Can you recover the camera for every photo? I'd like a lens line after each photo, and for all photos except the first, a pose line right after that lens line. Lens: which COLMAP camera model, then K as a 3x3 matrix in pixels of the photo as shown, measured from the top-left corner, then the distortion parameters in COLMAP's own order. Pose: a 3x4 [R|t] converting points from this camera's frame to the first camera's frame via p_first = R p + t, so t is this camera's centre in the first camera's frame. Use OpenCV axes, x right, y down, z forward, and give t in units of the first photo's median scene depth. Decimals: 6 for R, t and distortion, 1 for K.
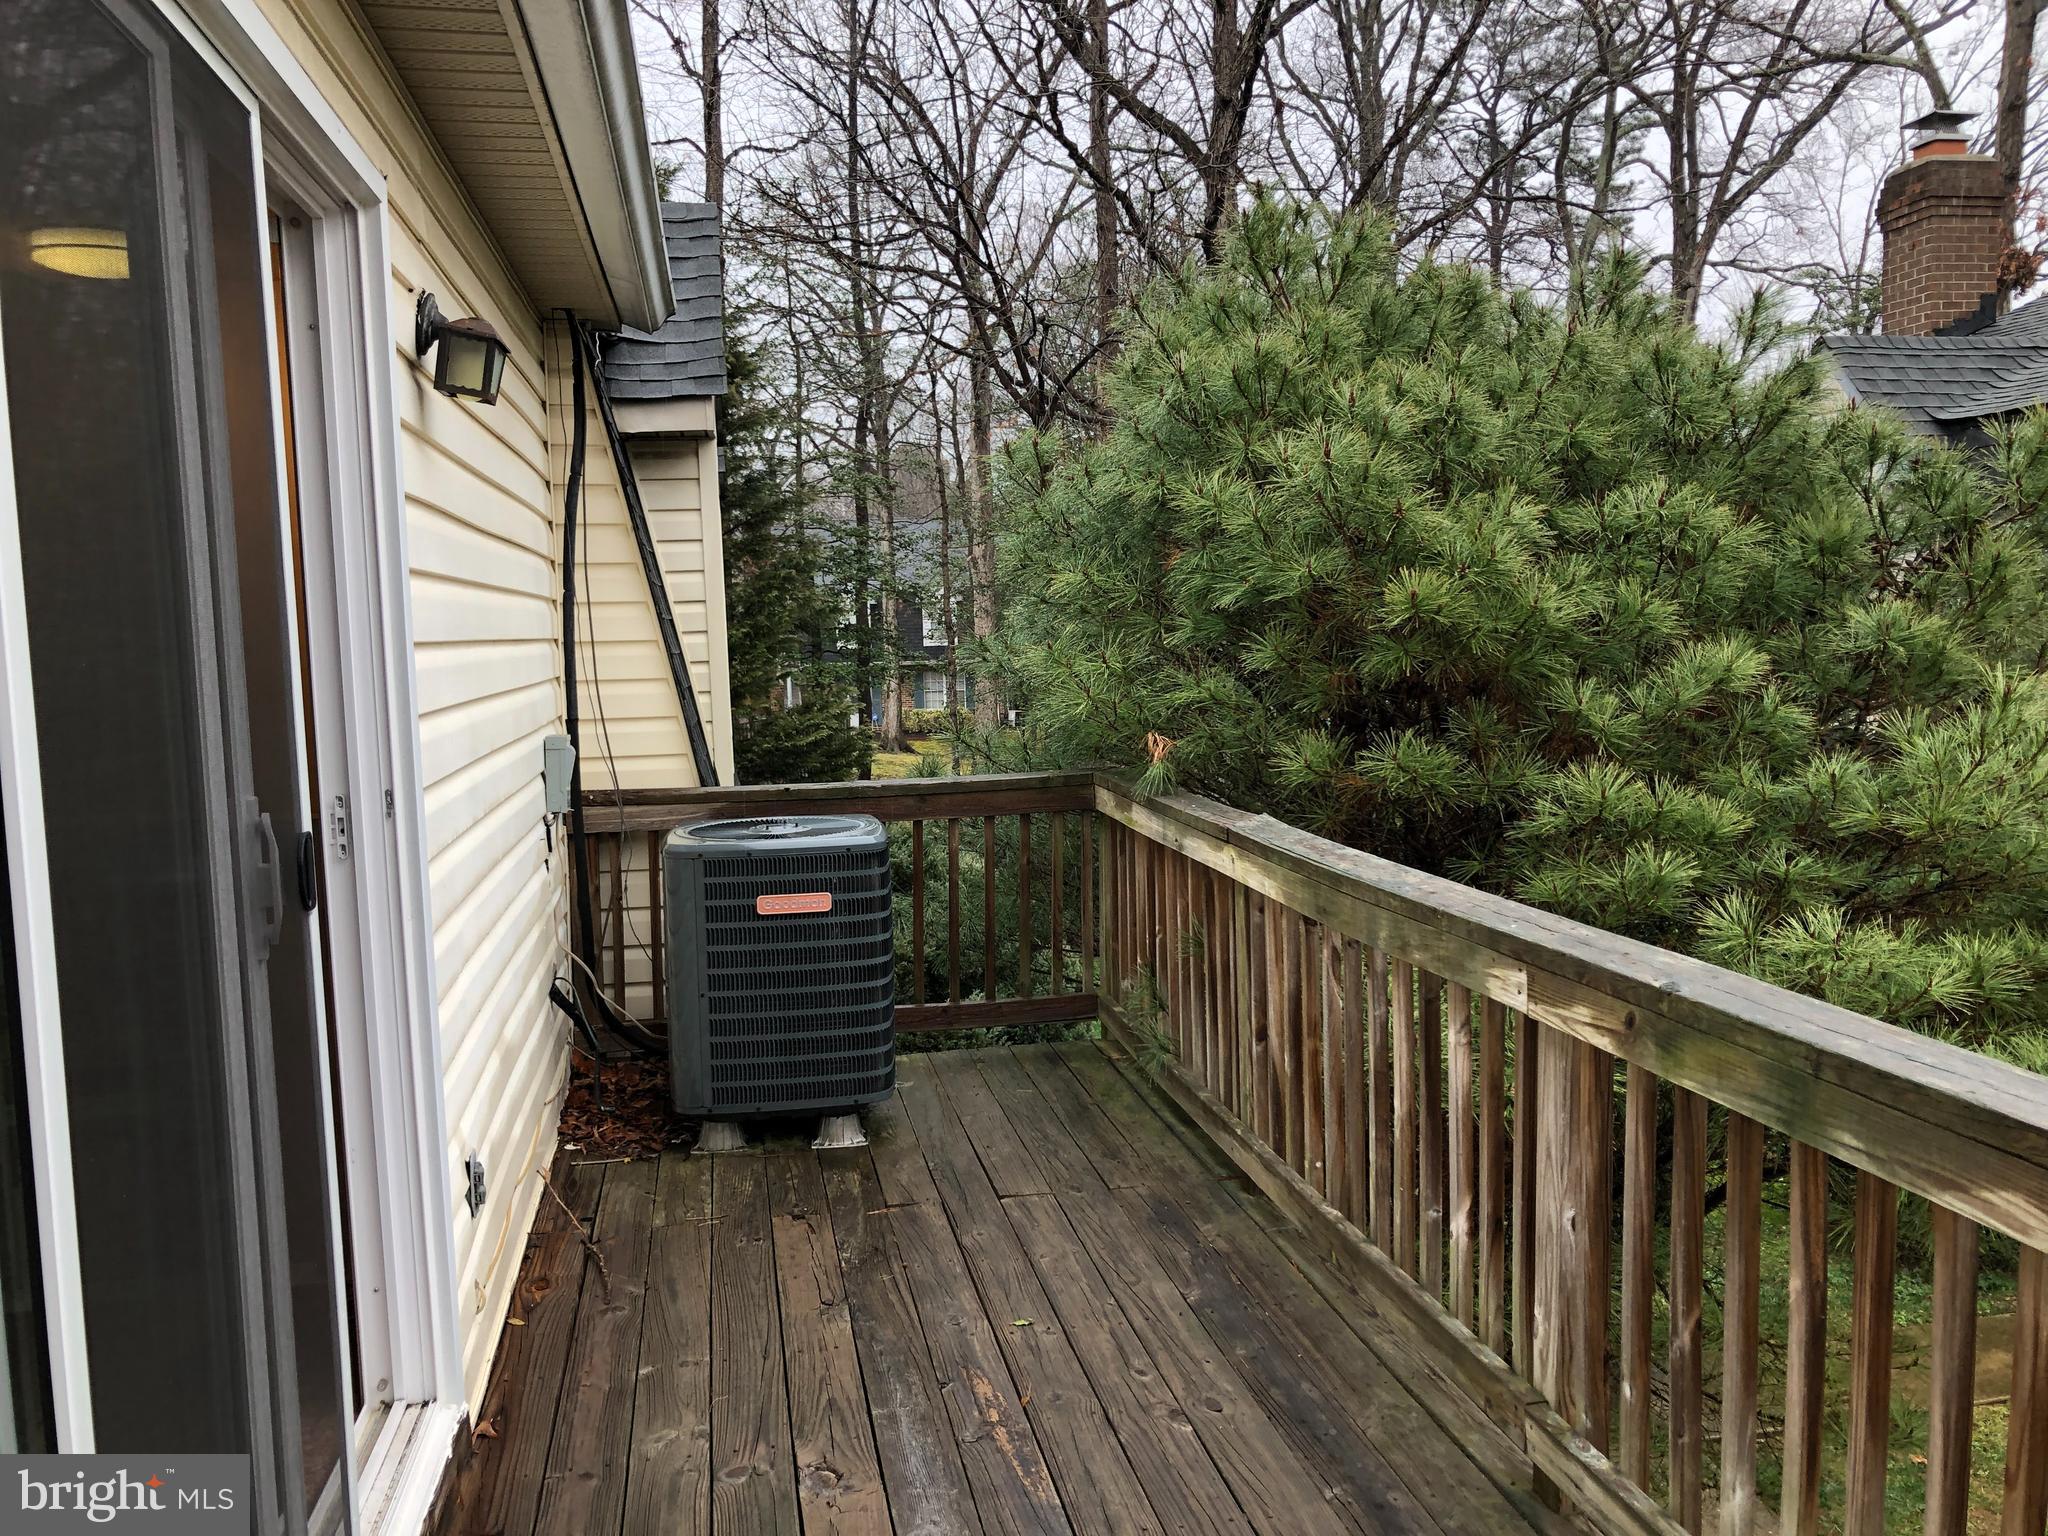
lens RADIAL K [[1695.7, 0, 999.9], [0, 1695.7, 769.5], [0, 0, 1]] dist [0.048636, 0.001203]
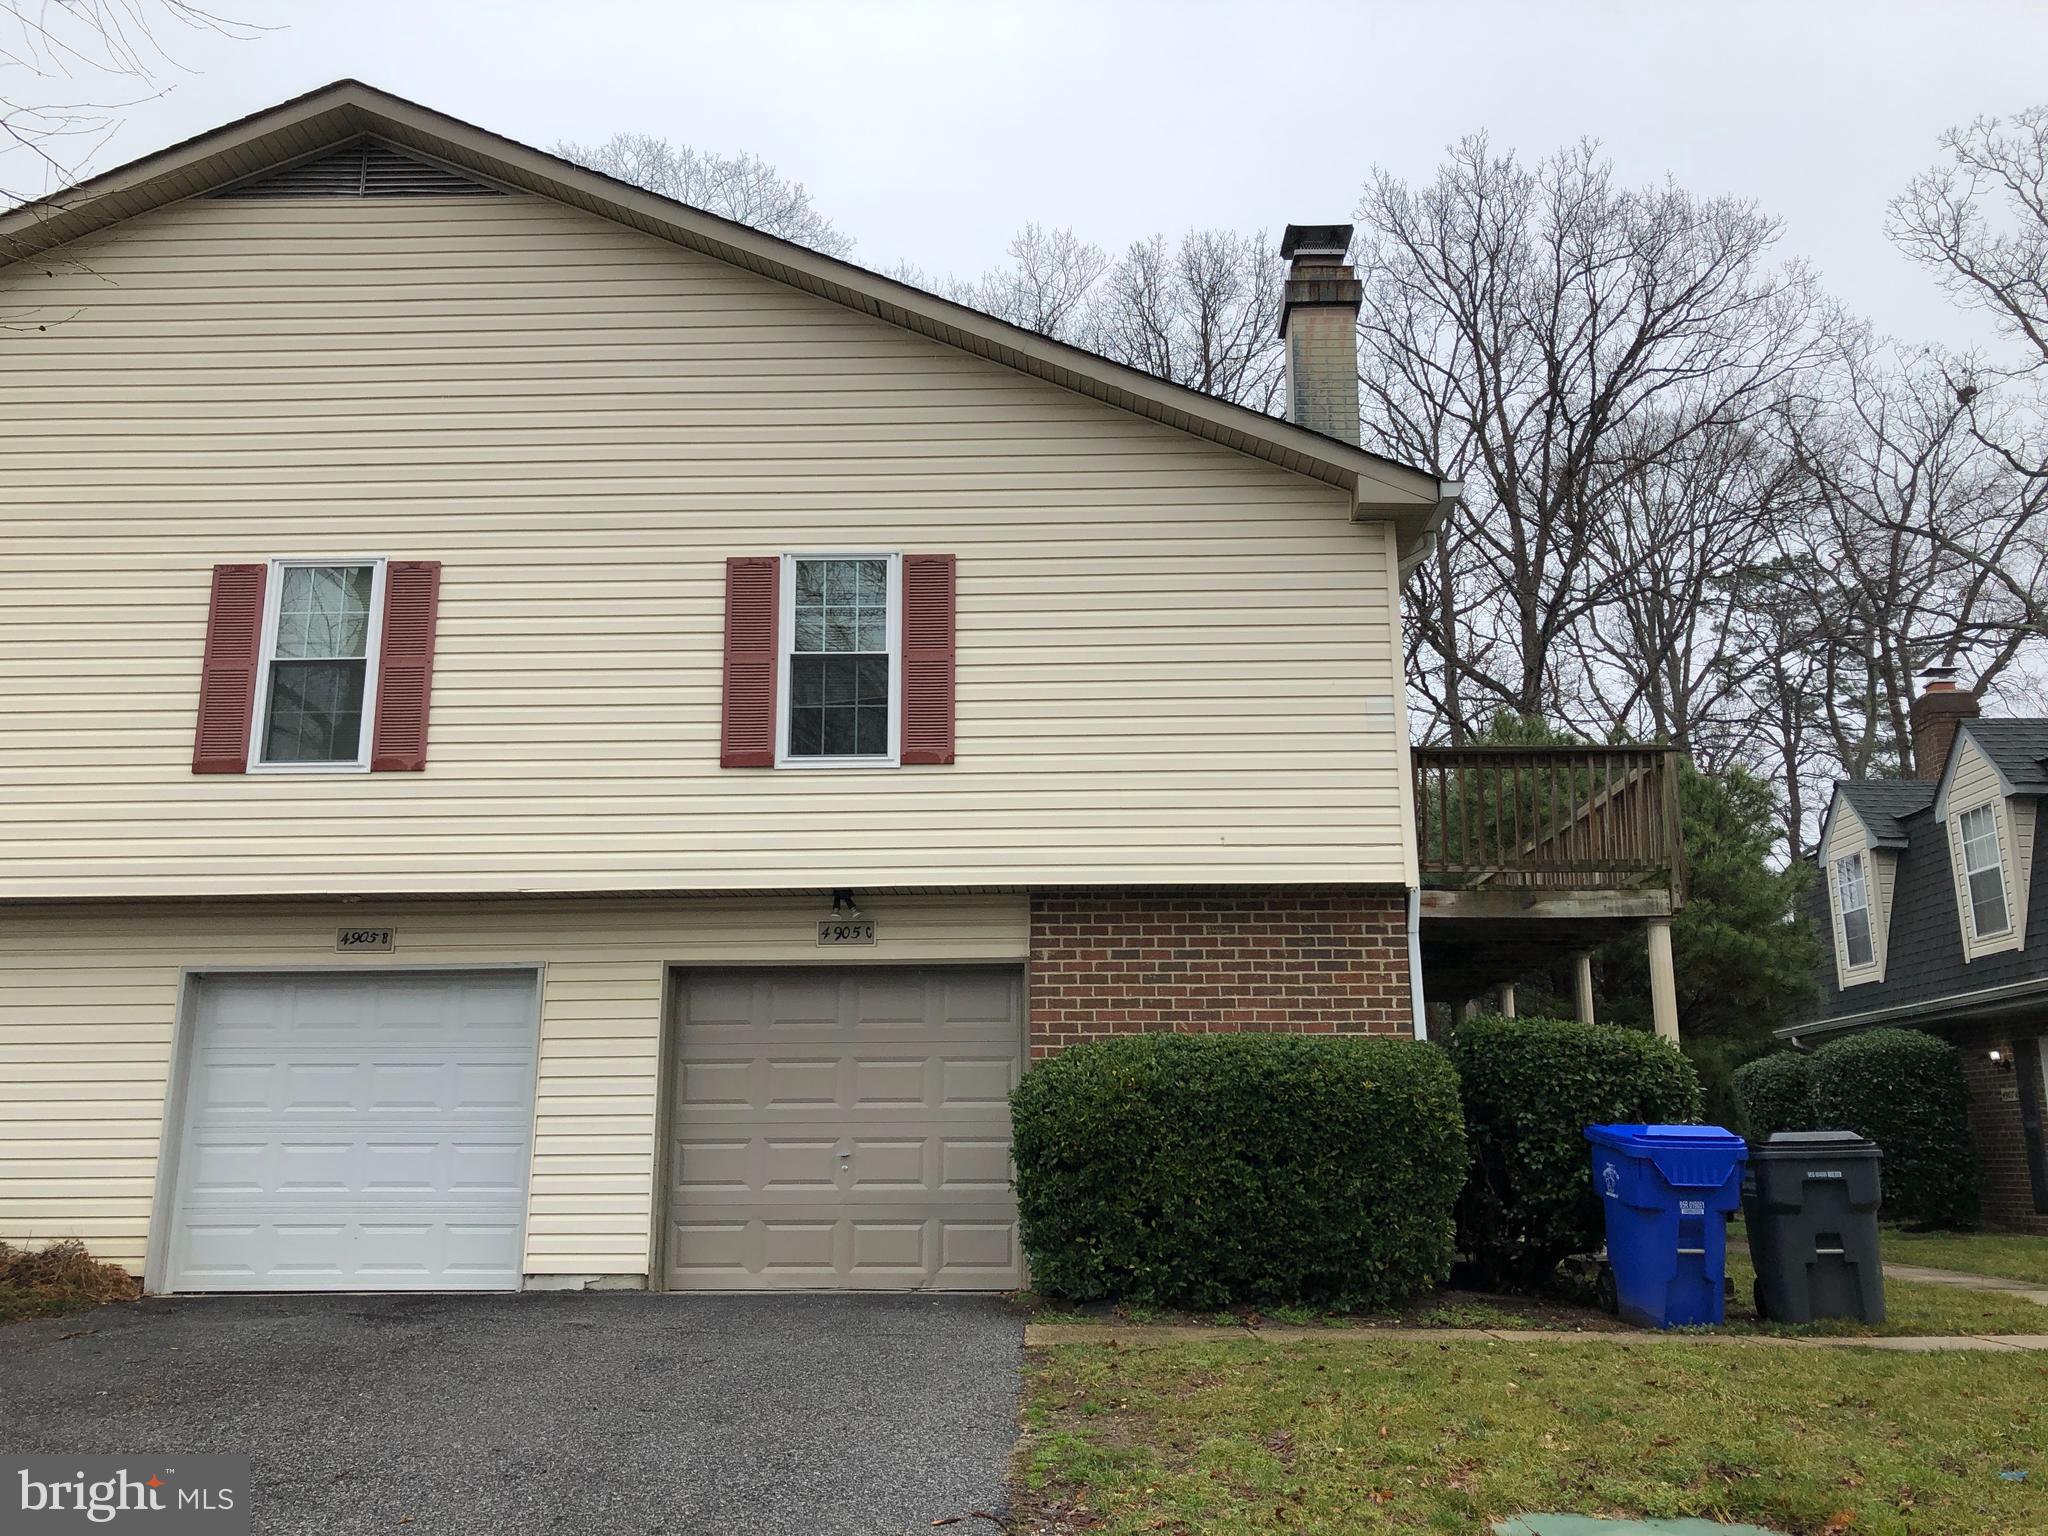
lens RADIAL K [[1695.7, 0, 999.9], [0, 1695.7, 769.5], [0, 0, 1]] dist [0.048636, 0.001203]
pose [[0.977958, -0.026788, -0.207078, -0.024864], [-0.038148, 0.952122, -0.303328, 0.180482], [0.205289, 0.304542, 0.930113, -0.499041]]
